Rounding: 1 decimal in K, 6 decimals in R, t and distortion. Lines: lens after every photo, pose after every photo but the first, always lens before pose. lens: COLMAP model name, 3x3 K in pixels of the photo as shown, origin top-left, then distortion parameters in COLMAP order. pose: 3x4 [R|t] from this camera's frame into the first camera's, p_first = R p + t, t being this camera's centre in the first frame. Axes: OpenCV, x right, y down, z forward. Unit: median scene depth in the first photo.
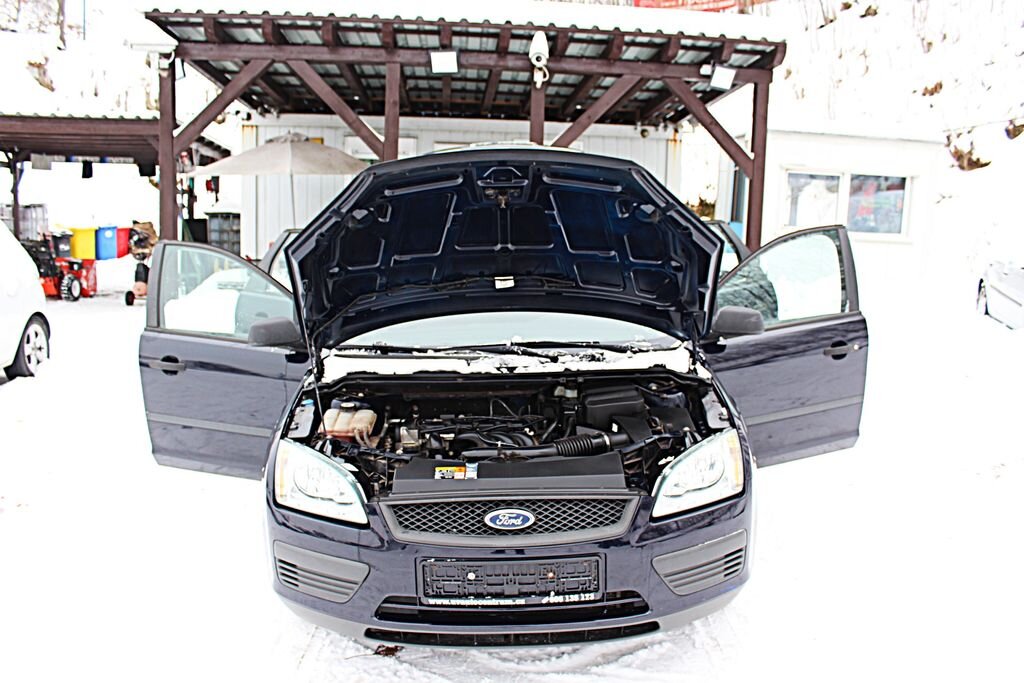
lens RADIAL K [[847.1, 0, 512.0], [0, 847.1, 341.5], [0, 0, 1]] dist [-0.172505, 0.158135]
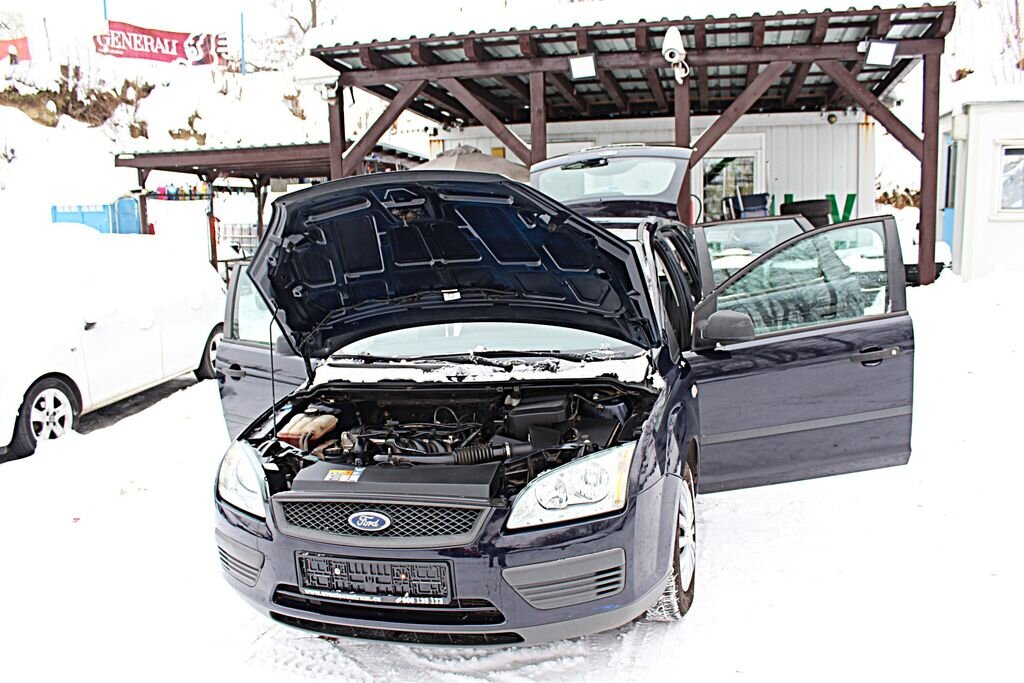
lens RADIAL K [[850.4, 0, 512.0], [0, 850.4, 341.5], [0, 0, 1]] dist [-0.175128, 0.165018]
pose [[0.950258, -0.010326, -0.311293, 0.372775], [0.010730, 0.999942, -0.000415, -0.010910], [0.311279, -0.002945, 0.950314, 0.030764]]
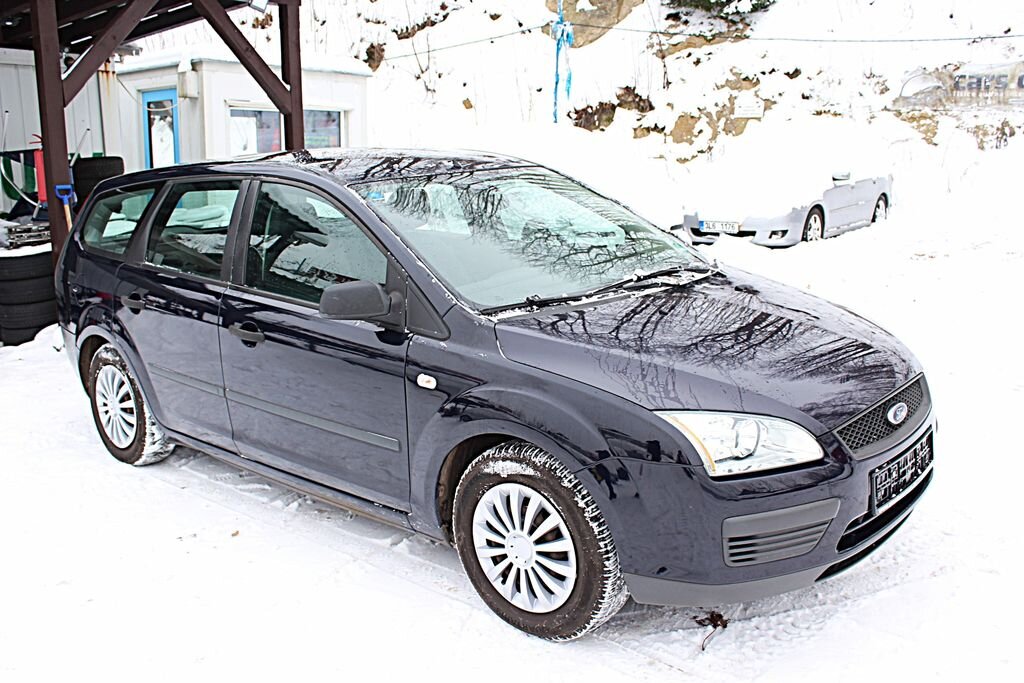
lens RADIAL K [[963.3, 0, 512.0], [0, 963.3, 341.5], [0, 0, 1]] dist [-0.152768, 0.164127]
pose [[0.667255, -0.168735, 0.725465, -0.885016], [0.145281, 0.984778, 0.095425, -0.050063], [-0.730523, 0.041724, 0.681612, 0.393250]]
